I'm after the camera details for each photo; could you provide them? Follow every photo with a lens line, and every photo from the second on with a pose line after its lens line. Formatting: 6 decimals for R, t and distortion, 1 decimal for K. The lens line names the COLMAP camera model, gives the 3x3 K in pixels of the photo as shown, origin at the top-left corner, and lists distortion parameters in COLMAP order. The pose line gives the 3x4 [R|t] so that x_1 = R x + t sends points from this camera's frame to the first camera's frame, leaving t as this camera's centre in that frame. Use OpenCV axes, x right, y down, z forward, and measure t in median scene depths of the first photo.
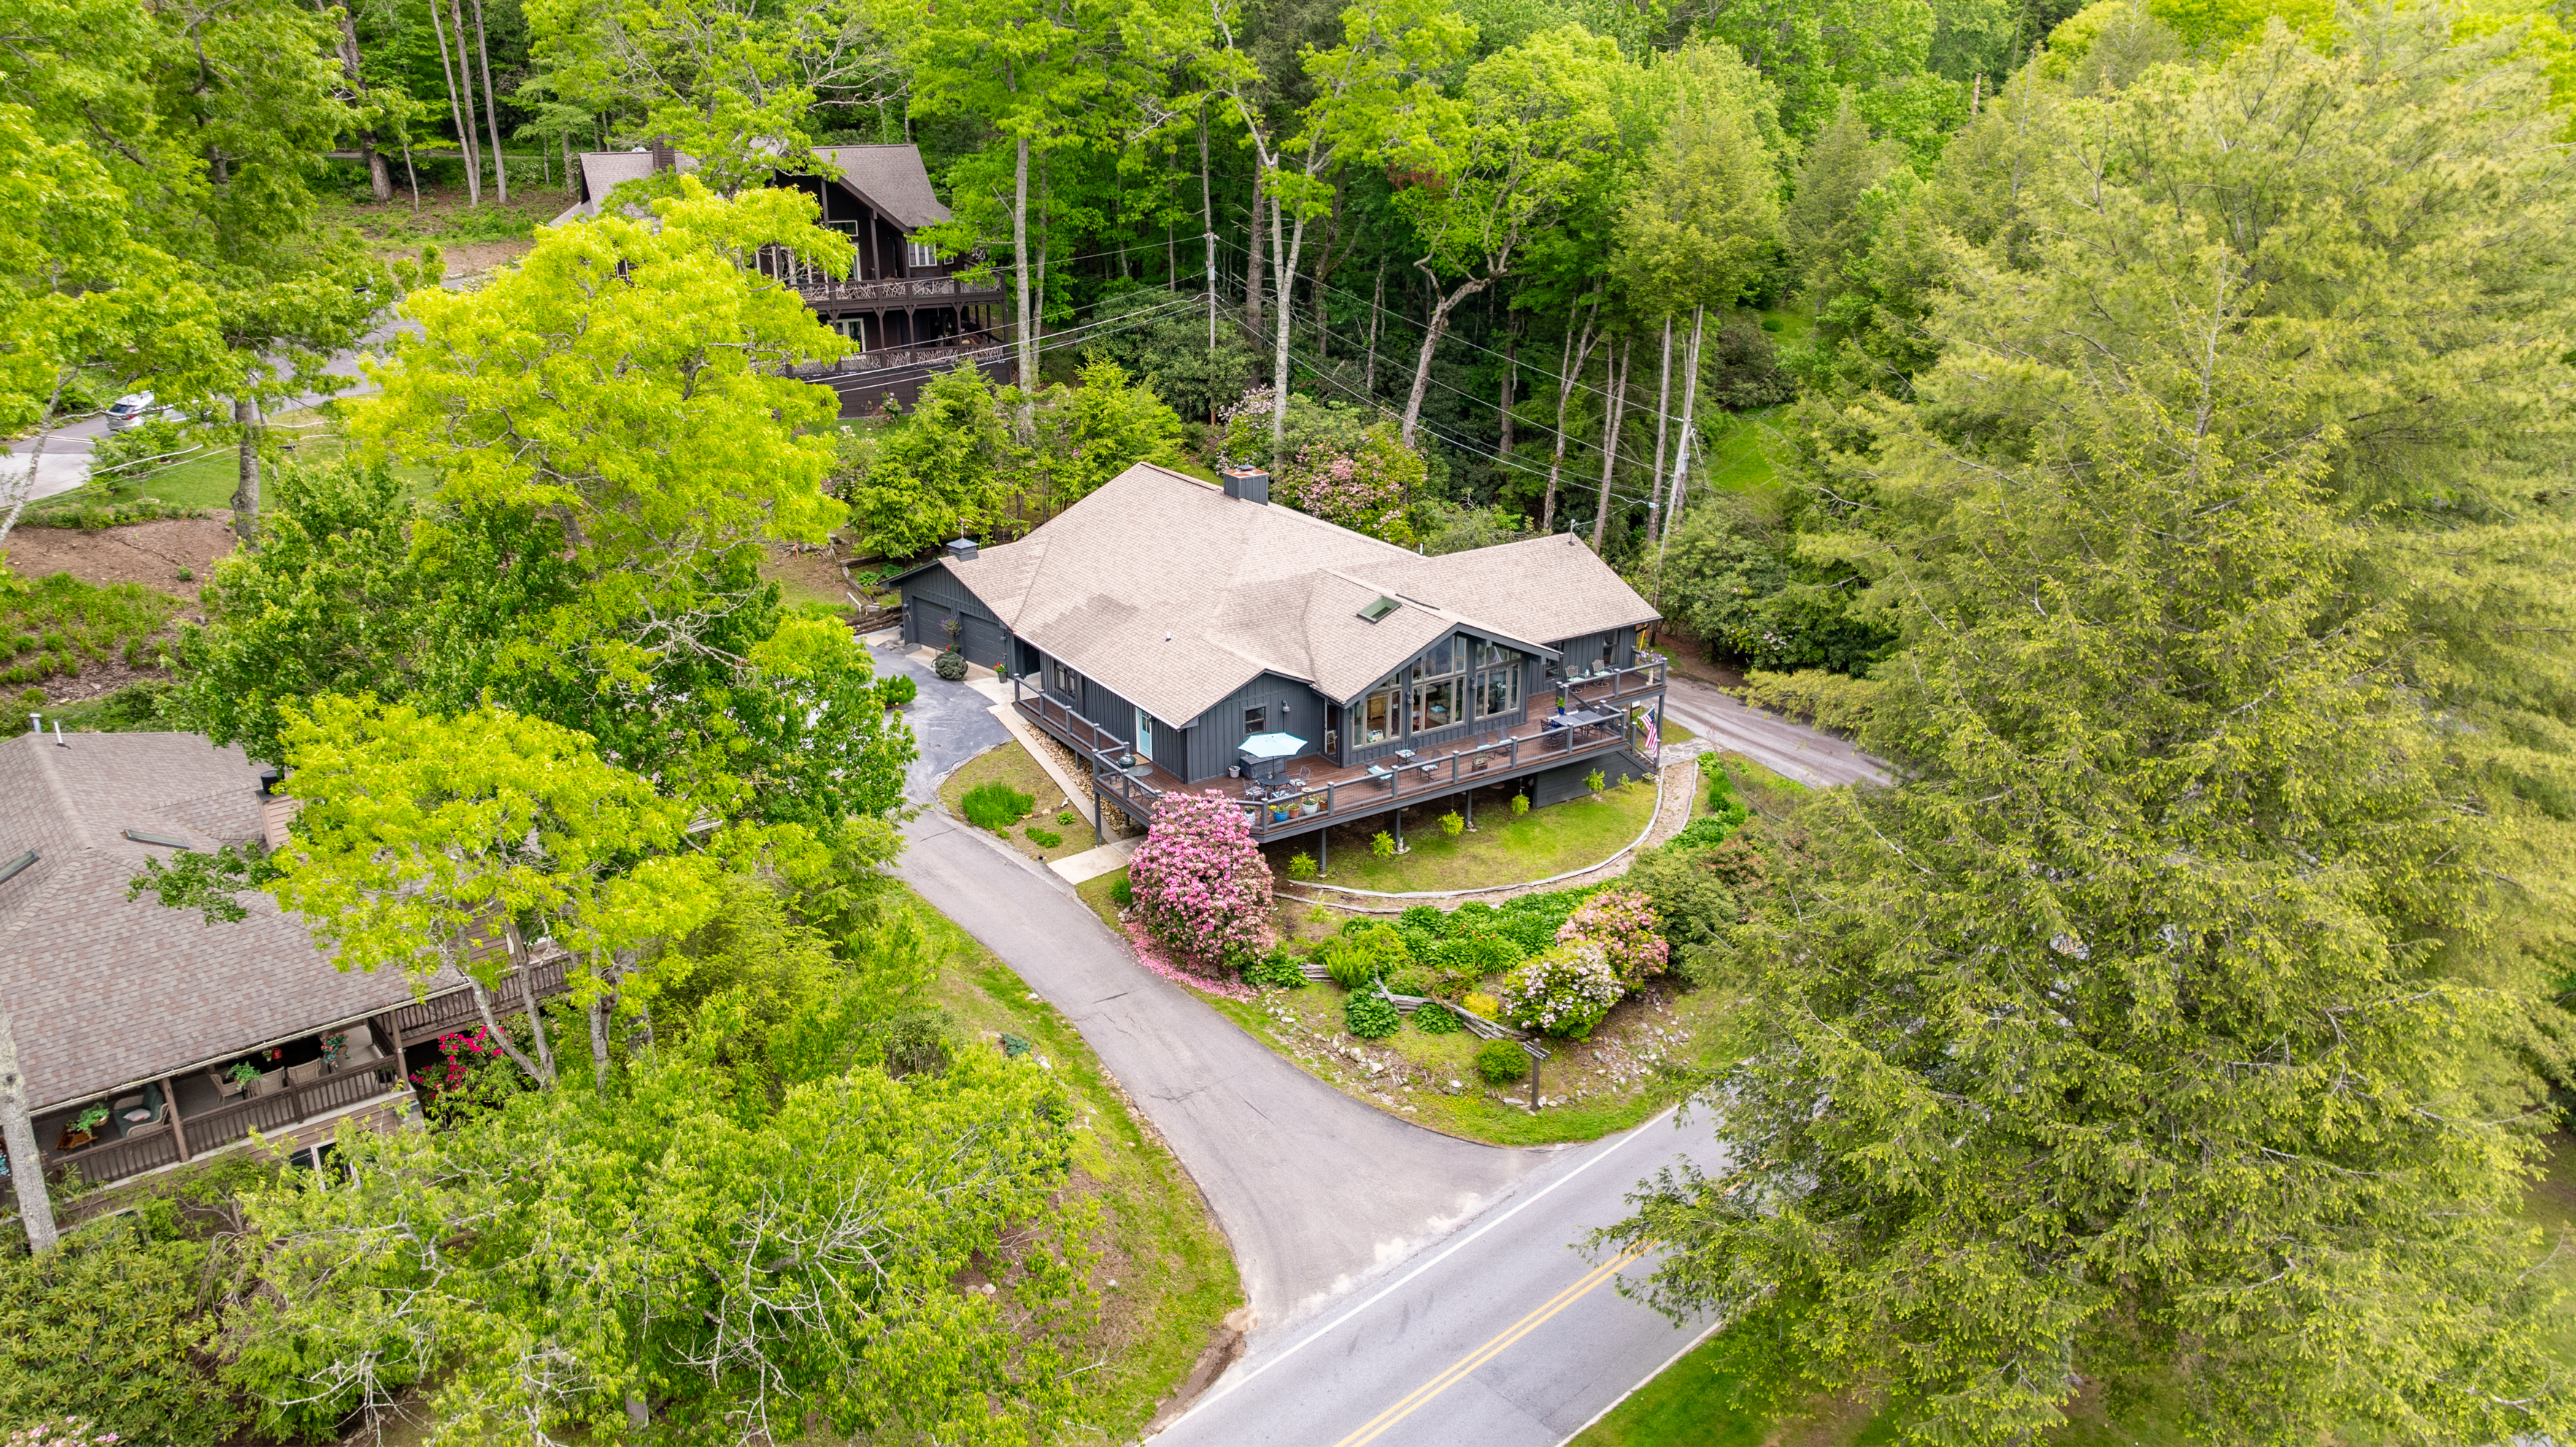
lens RADIAL K [[1807.6, 0, 1288.0], [0, 1807.6, 723.5], [0, 0, 1]] dist [-0.055733, 0.068867]
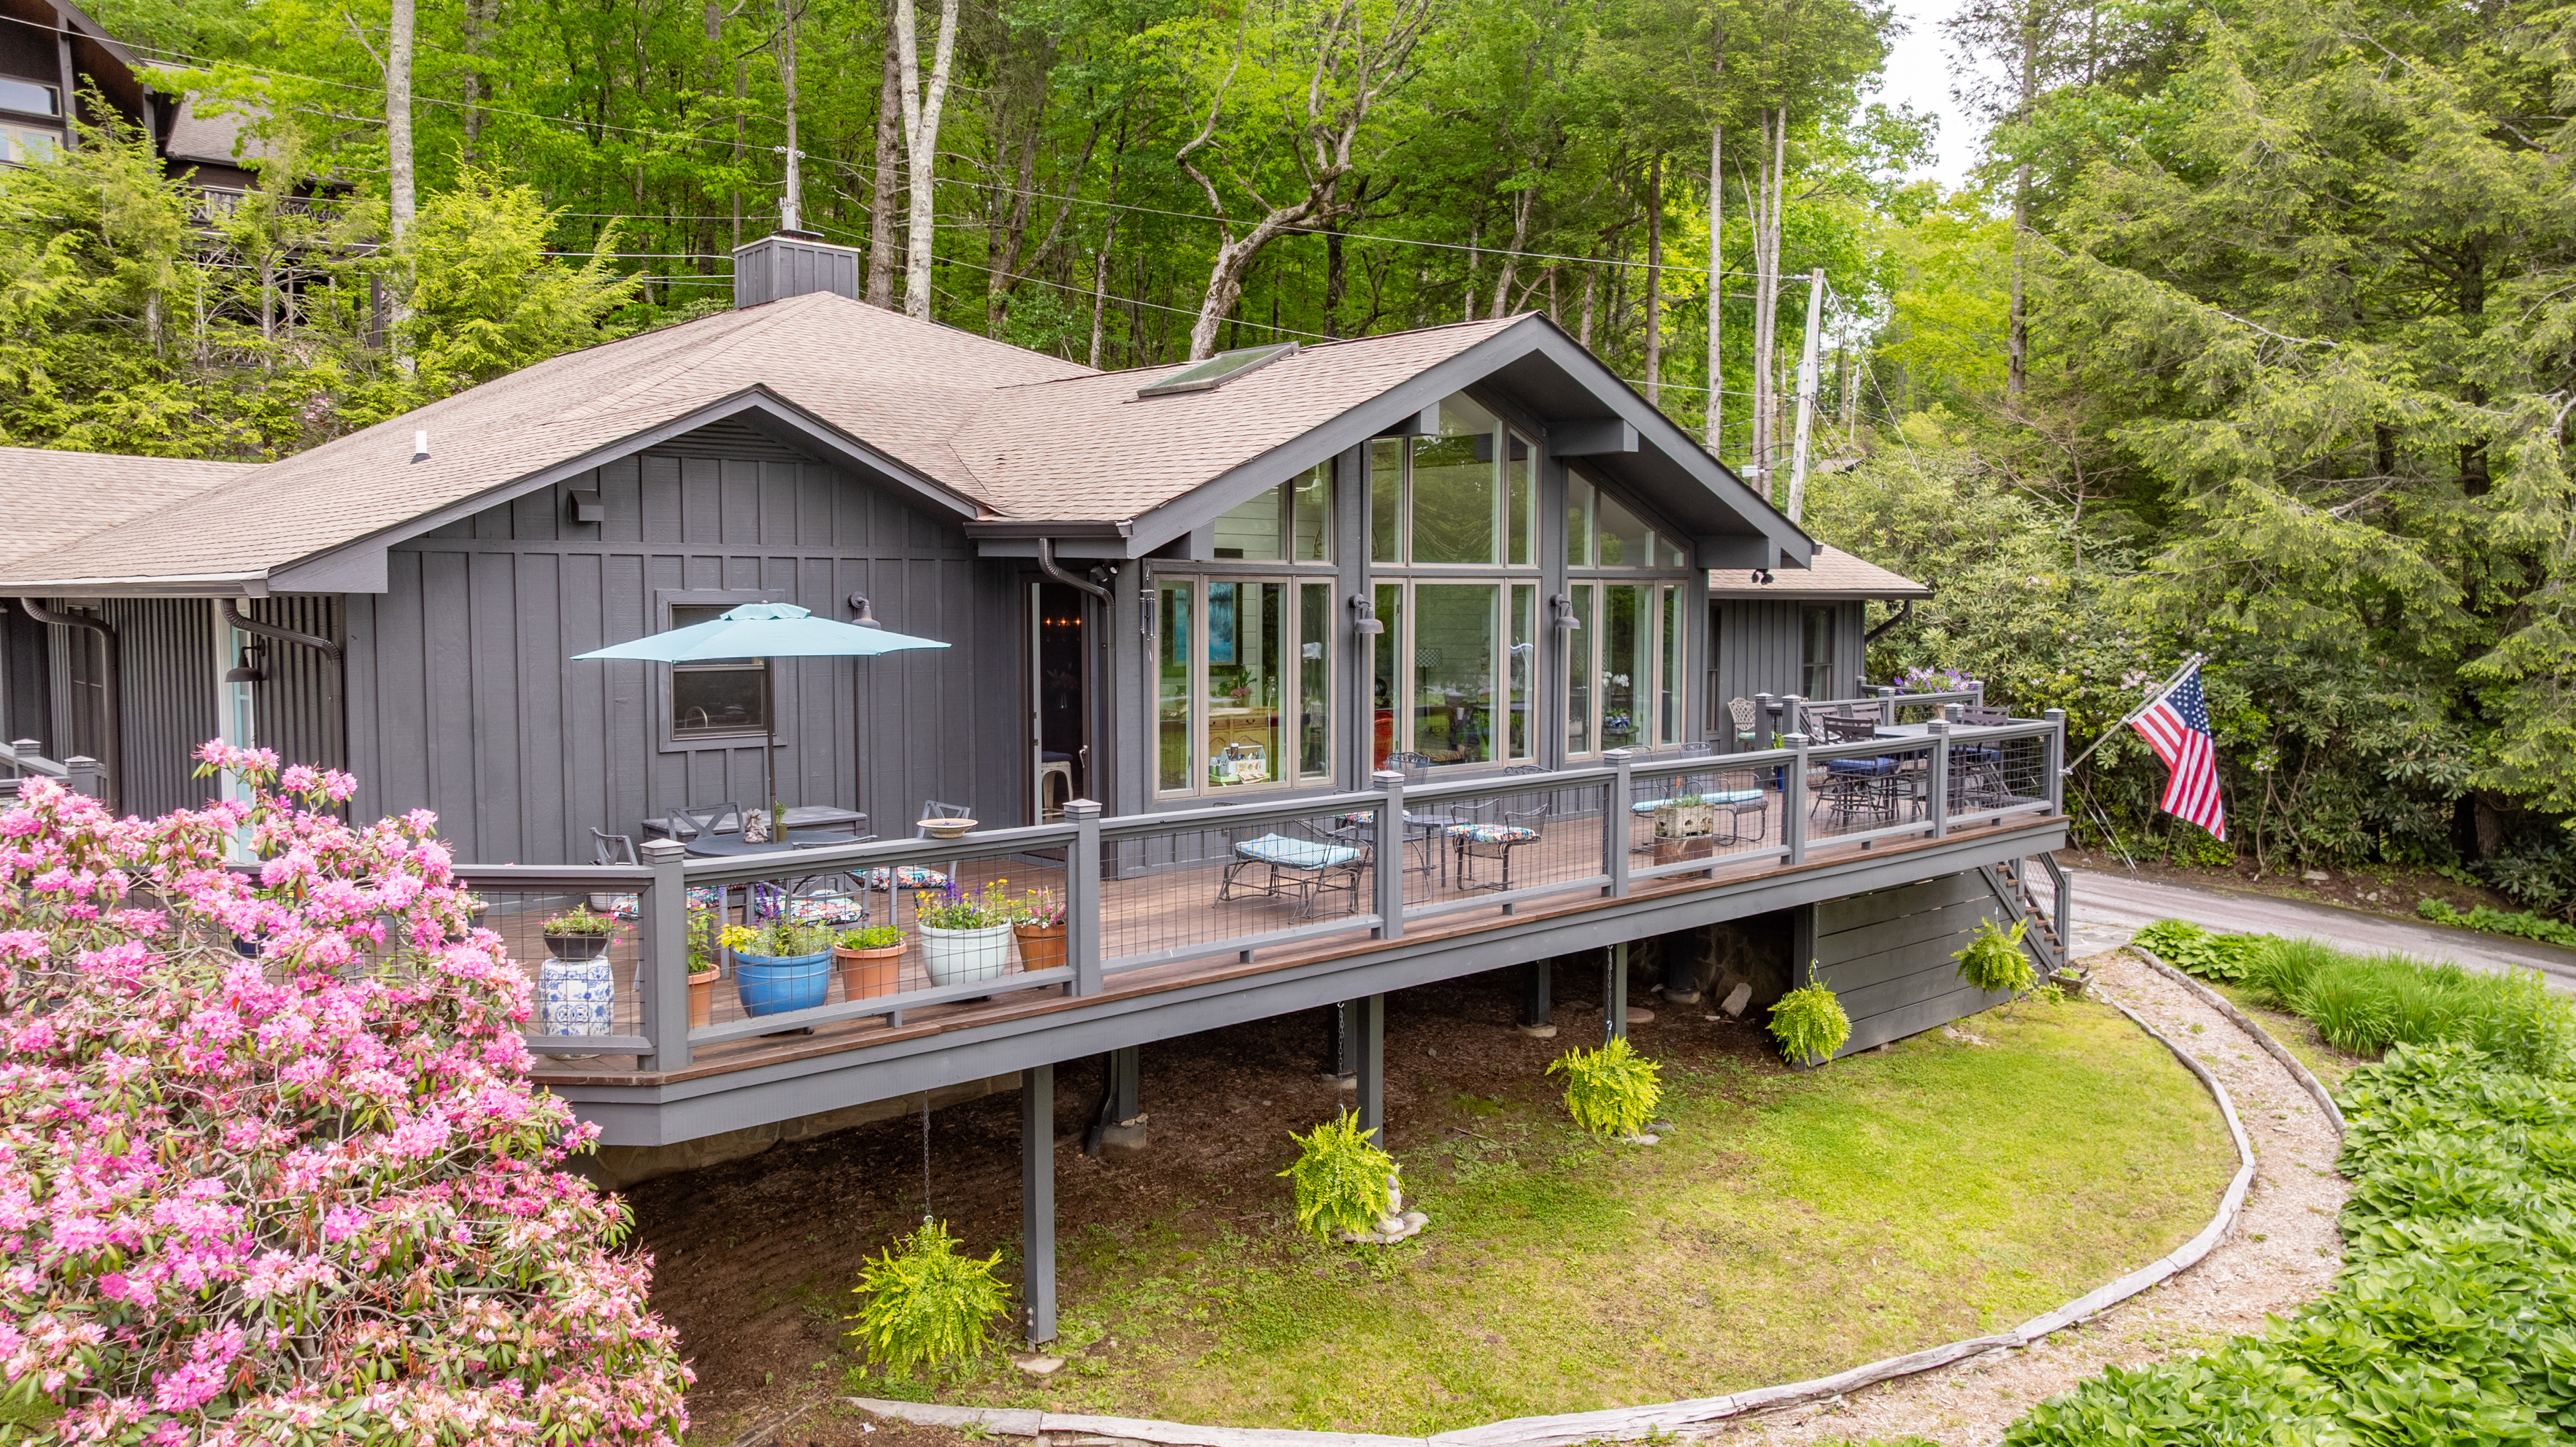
lens RADIAL K [[1807.6, 0, 1288.0], [0, 1807.6, 723.5], [0, 0, 1]] dist [-0.055733, 0.068867]
pose [[0.985165, -0.014472, 0.171001, 0.010040], [0.060818, 0.961208, -0.269037, 0.051600], [-0.160474, 0.275445, 0.947828, 0.566717]]
